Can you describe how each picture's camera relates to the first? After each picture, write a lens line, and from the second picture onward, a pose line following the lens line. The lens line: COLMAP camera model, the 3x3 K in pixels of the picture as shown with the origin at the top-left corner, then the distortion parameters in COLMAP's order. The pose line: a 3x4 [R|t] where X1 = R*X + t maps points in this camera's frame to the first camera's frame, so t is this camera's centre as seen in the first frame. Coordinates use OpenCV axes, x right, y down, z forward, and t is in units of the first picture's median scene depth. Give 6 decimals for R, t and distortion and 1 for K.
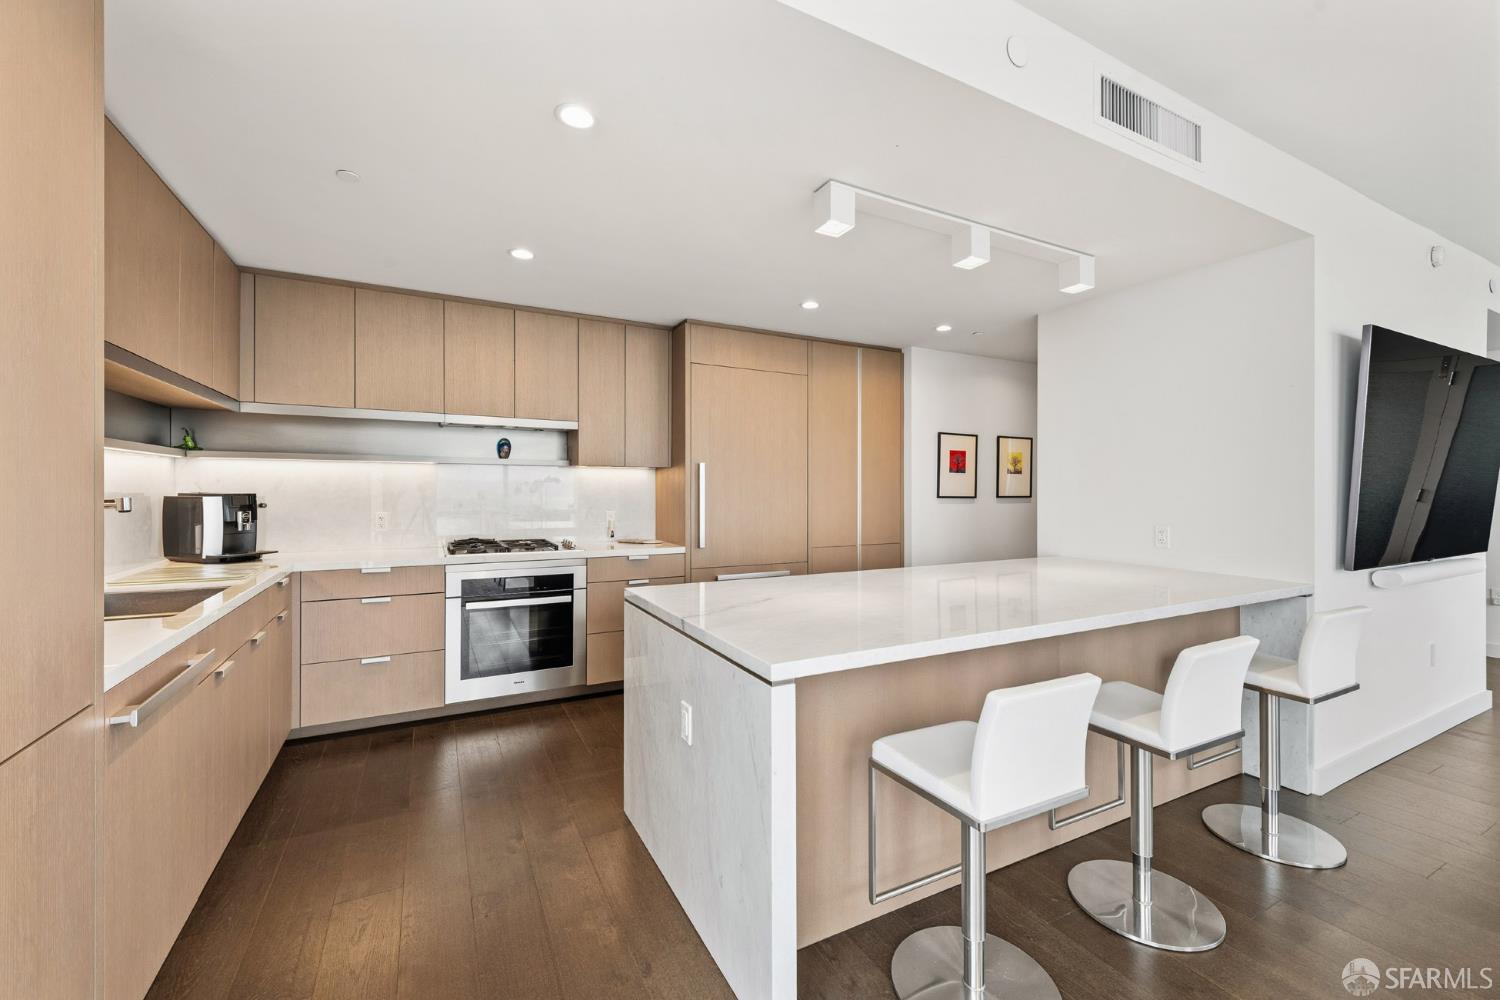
lens RADIAL K [[618.2, 0, 748.8], [0, 618.2, 495.3], [0, 0, 1]] dist [0.016996, -0.004813]
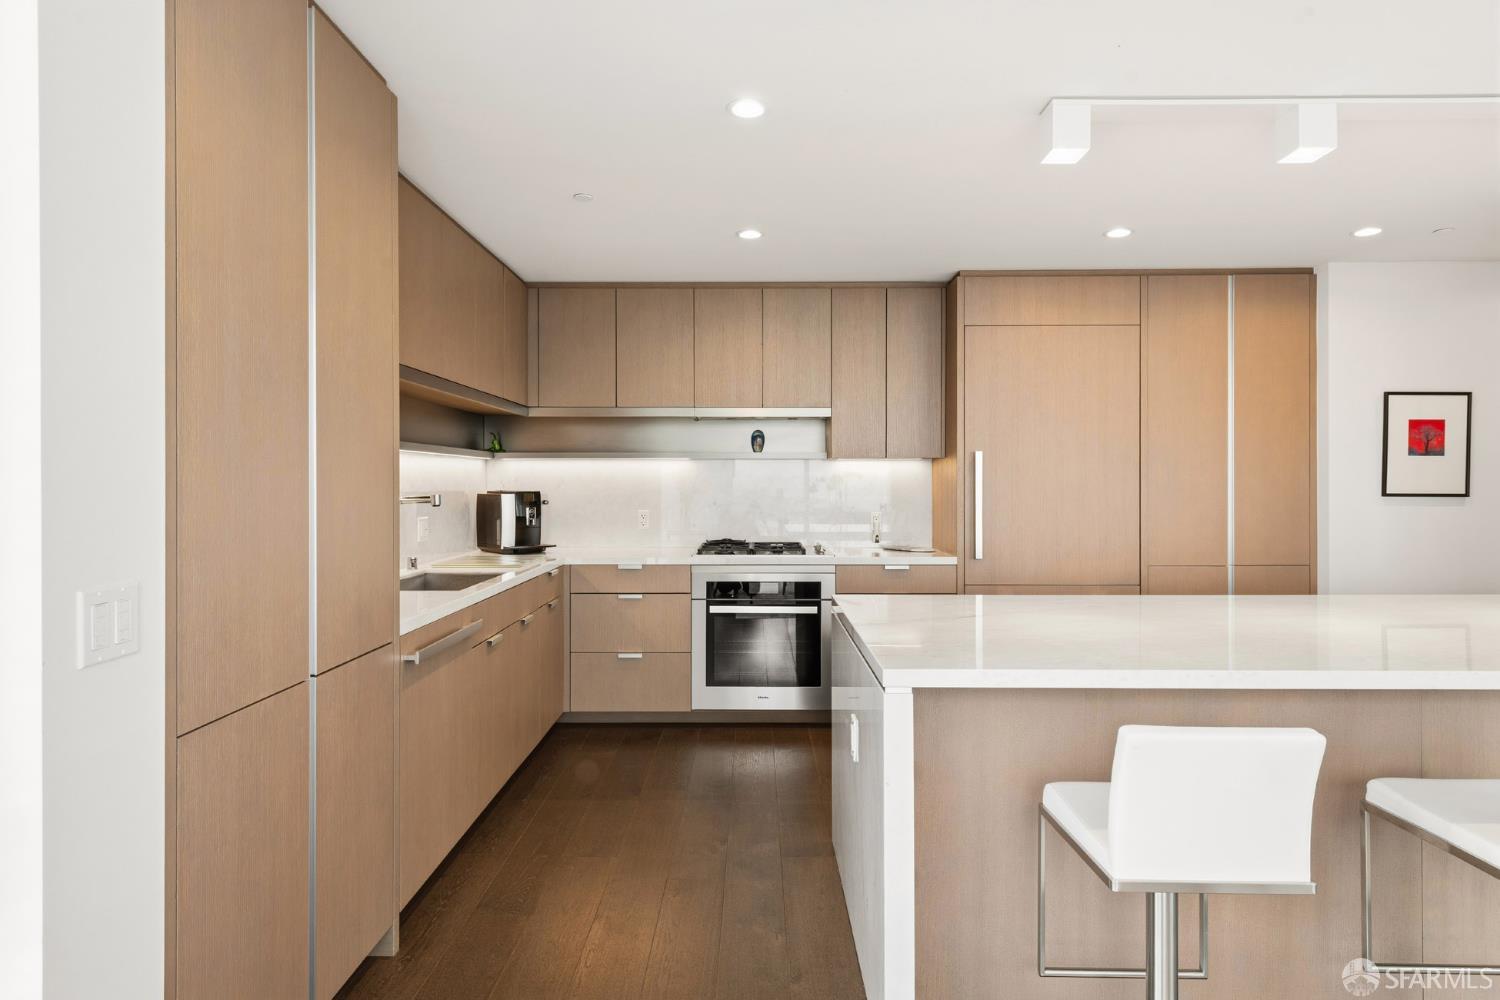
lens RADIAL K [[840.5, 0, 743.9], [0, 840.5, 497.1], [0, 0, 1]] dist [0.024694, -0.003179]
pose [[0.877495, 0.001265, -0.479585, 0.193389], [0.000821, 0.999991, 0.004140, 0.001535], [0.479586, -0.004026, 0.877486, -0.097270]]
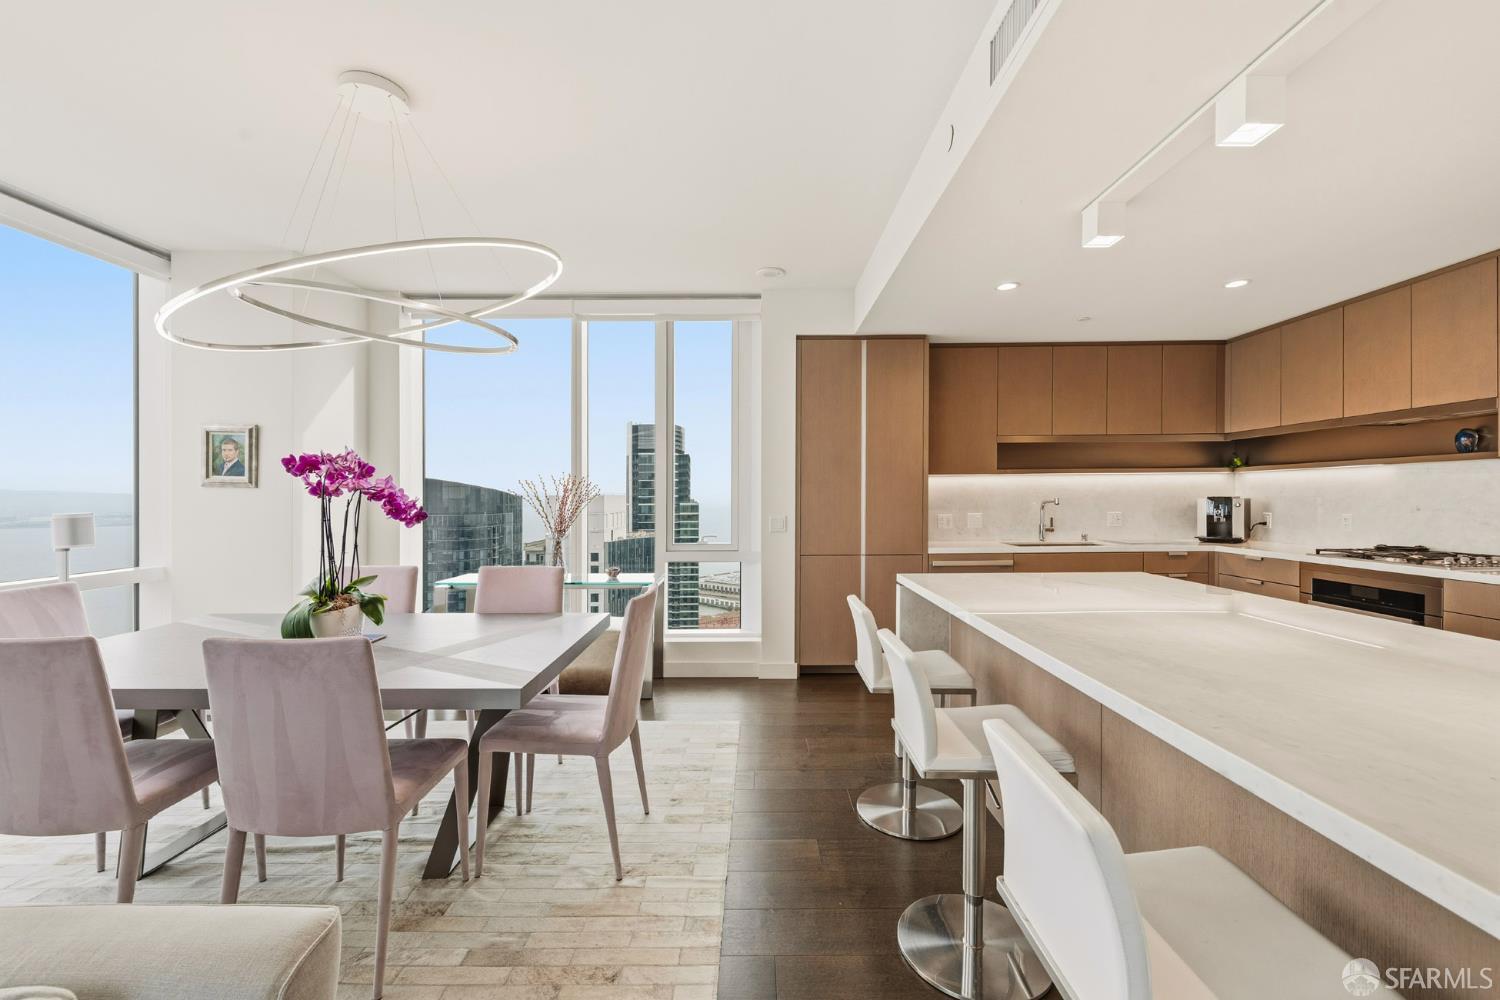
lens RADIAL K [[618.2, 0, 750.2], [0, 618.2, 494.2], [0, 0, 1]] dist [0.016996, -0.004813]
pose [[-0.487627, -0.005220, -0.873037, 0.870494], [-0.001372, 0.999985, -0.005213, 0.001076], [0.873051, -0.001344, -0.487627, 0.647564]]
